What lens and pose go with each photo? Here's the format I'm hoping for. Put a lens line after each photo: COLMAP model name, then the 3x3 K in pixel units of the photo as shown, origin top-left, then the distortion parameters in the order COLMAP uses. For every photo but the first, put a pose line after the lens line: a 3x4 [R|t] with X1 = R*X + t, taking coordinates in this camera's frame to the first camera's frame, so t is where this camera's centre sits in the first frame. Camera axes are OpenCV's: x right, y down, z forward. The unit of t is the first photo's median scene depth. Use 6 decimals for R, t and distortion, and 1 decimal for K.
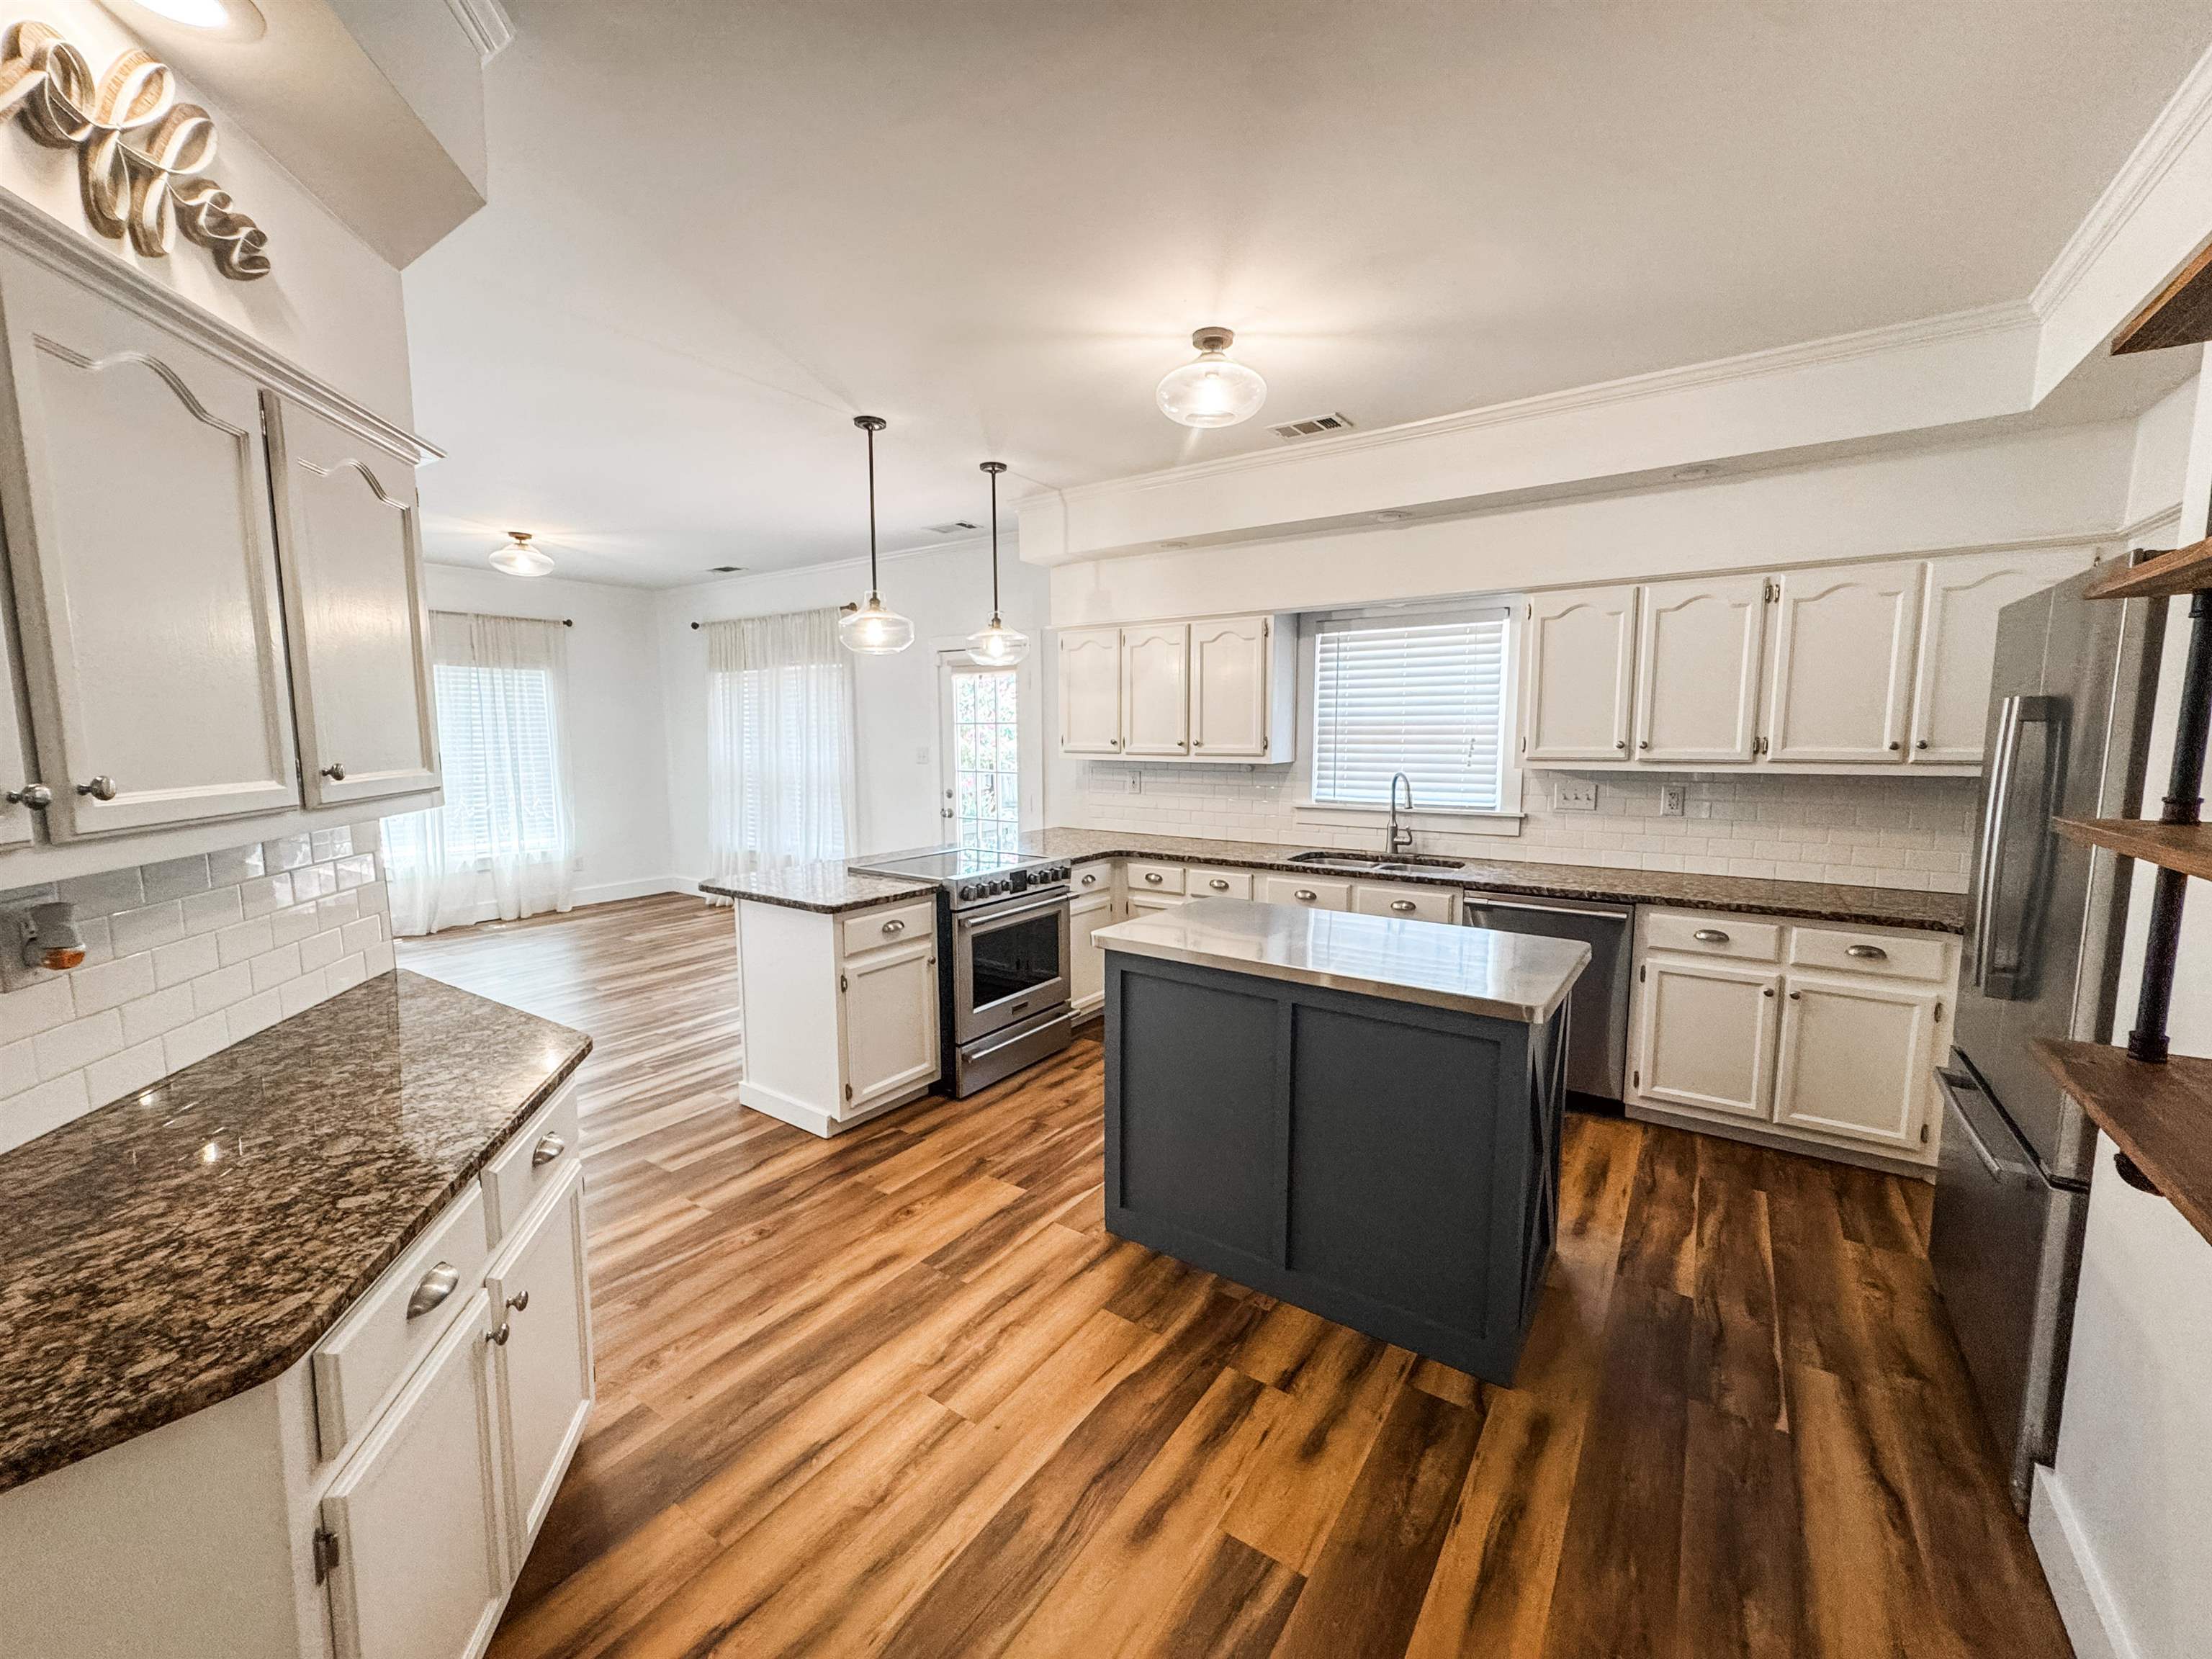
lens RADIAL K [[885.0, 0, 1109.1], [0, 885.0, 827.2], [0, 0, 1]] dist [-0.000026, 0.000003]
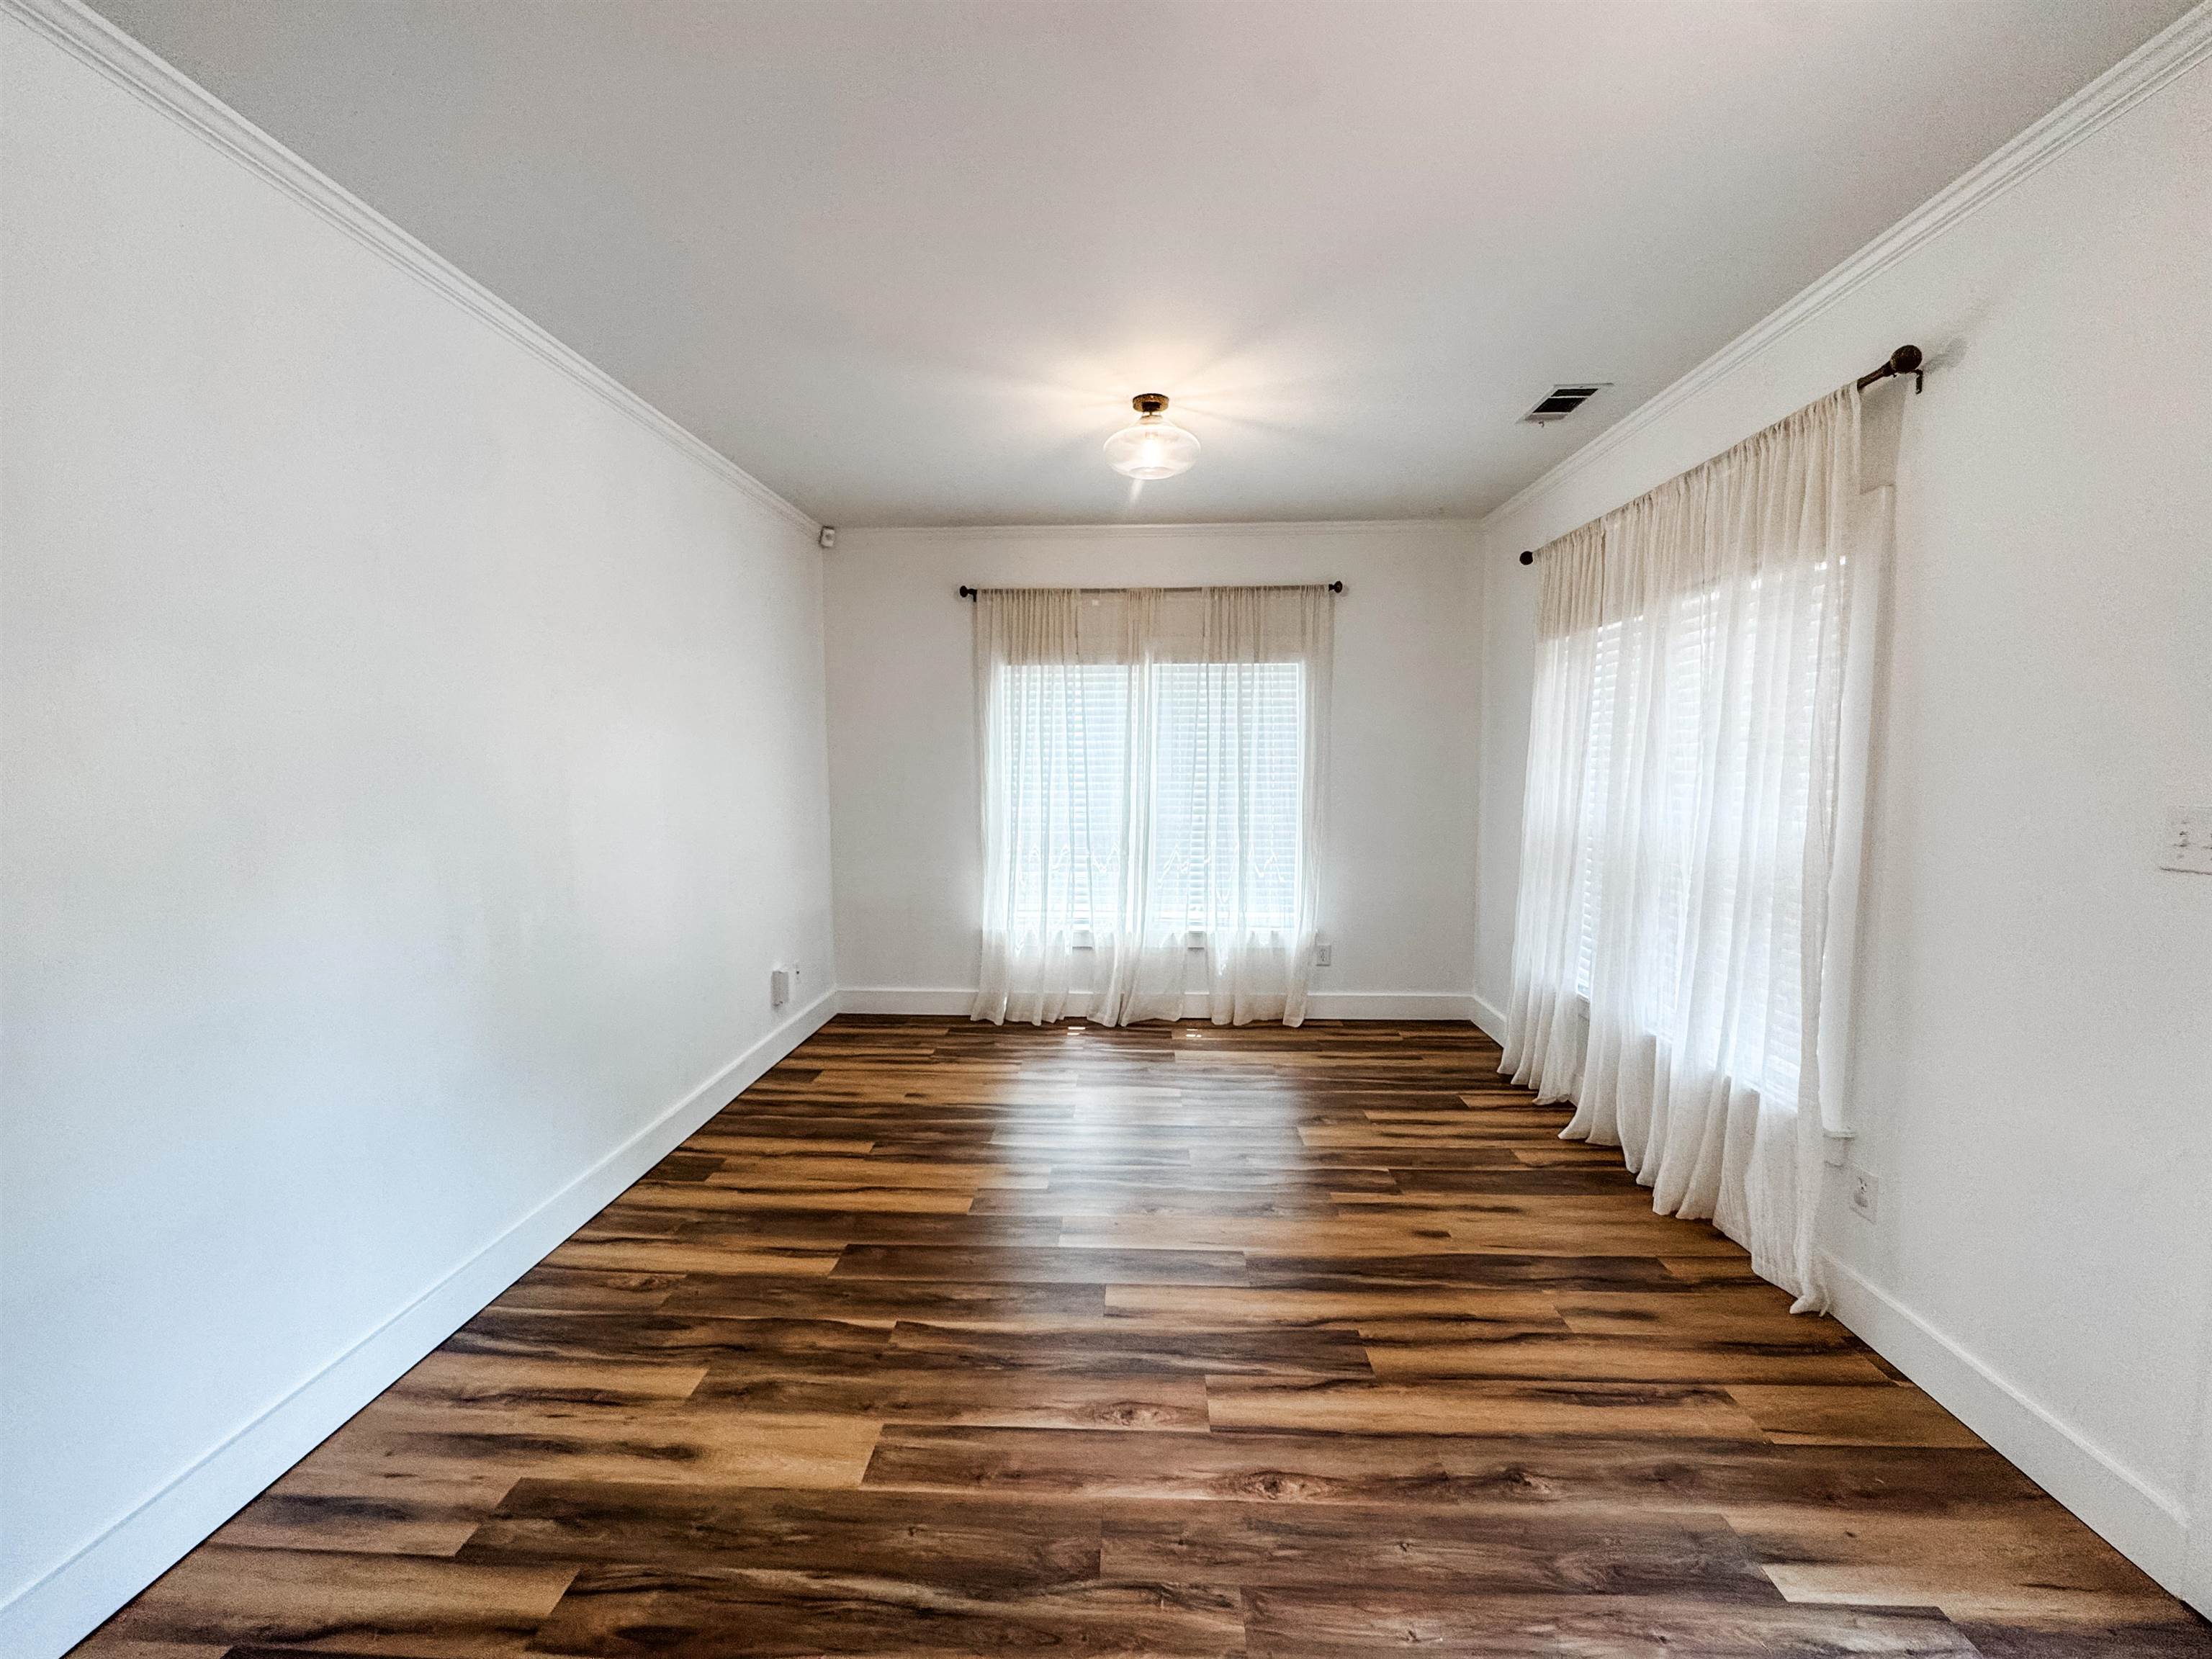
lens RADIAL K [[885.0, 0, 1105.7], [0, 885.0, 831.1], [0, 0, 1]] dist [-0.000026, 0.000003]
pose [[0.537264, 0.066331, -0.840802, -0.151296], [-0.091270, 0.995621, 0.020225, -0.053169], [0.838461, 0.065874, 0.540965, 0.545241]]
